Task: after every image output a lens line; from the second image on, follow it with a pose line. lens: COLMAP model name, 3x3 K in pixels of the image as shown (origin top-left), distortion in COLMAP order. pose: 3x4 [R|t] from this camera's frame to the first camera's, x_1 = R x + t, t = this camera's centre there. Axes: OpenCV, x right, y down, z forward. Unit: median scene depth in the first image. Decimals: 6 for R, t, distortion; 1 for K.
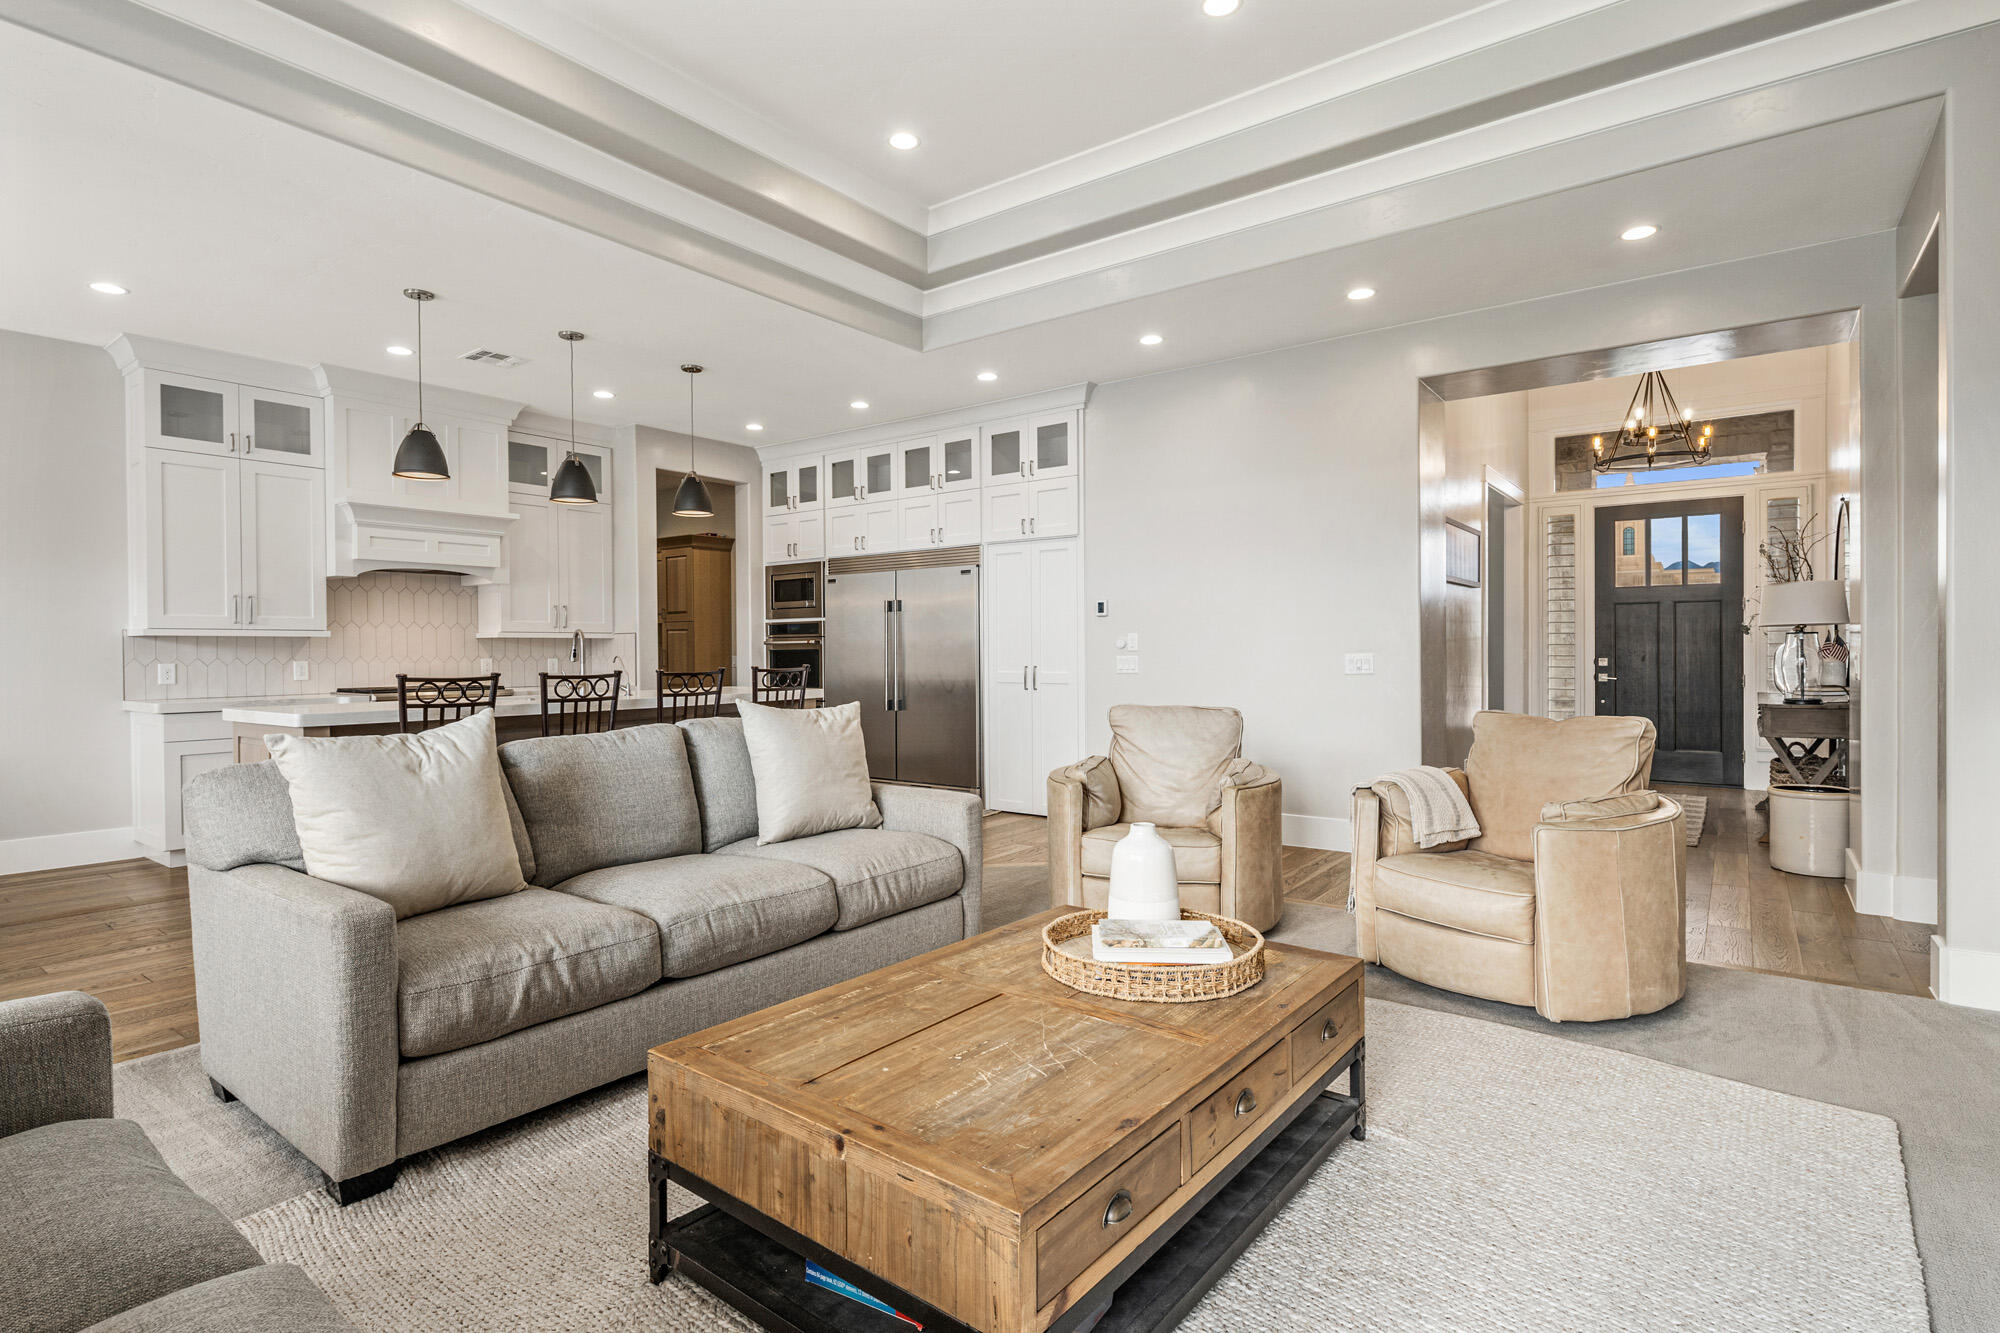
lens RADIAL K [[994.6, 0, 1003.8], [0, 994.6, 657.4], [0, 0, 1]] dist [0.000606, -0.000502]
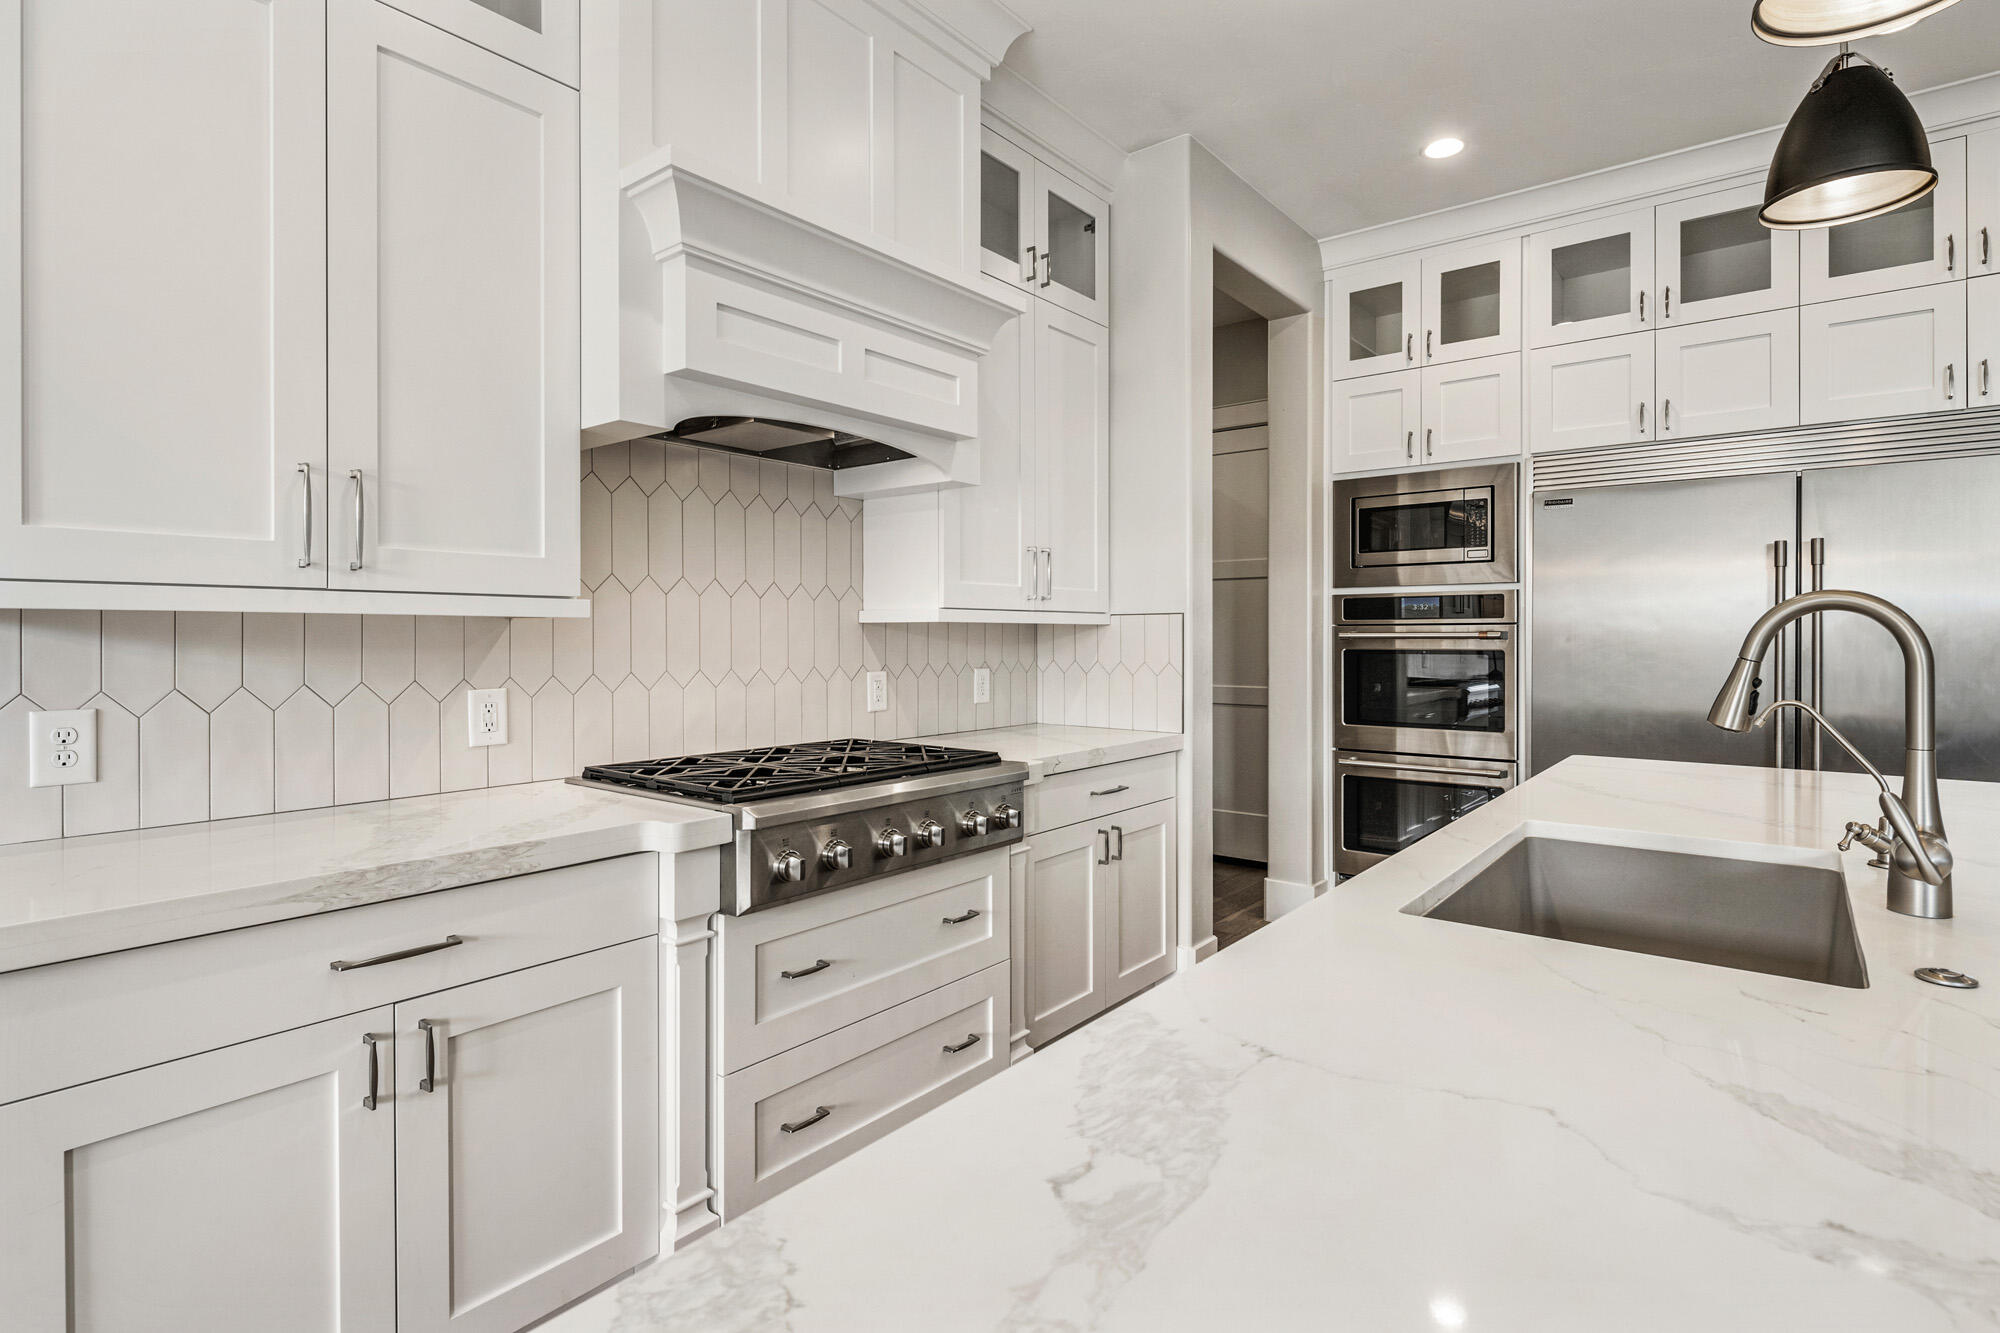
lens RADIAL K [[986.8, 0, 997.8], [0, 986.8, 639.2], [0, 0, 1]] dist [-0.001773, -0.001056]
pose [[0.999505, 0.006658, -0.030750, -0.532707], [-0.006701, 0.999977, -0.001299, -0.014175], [0.030741, 0.001504, 0.999526, 0.682936]]
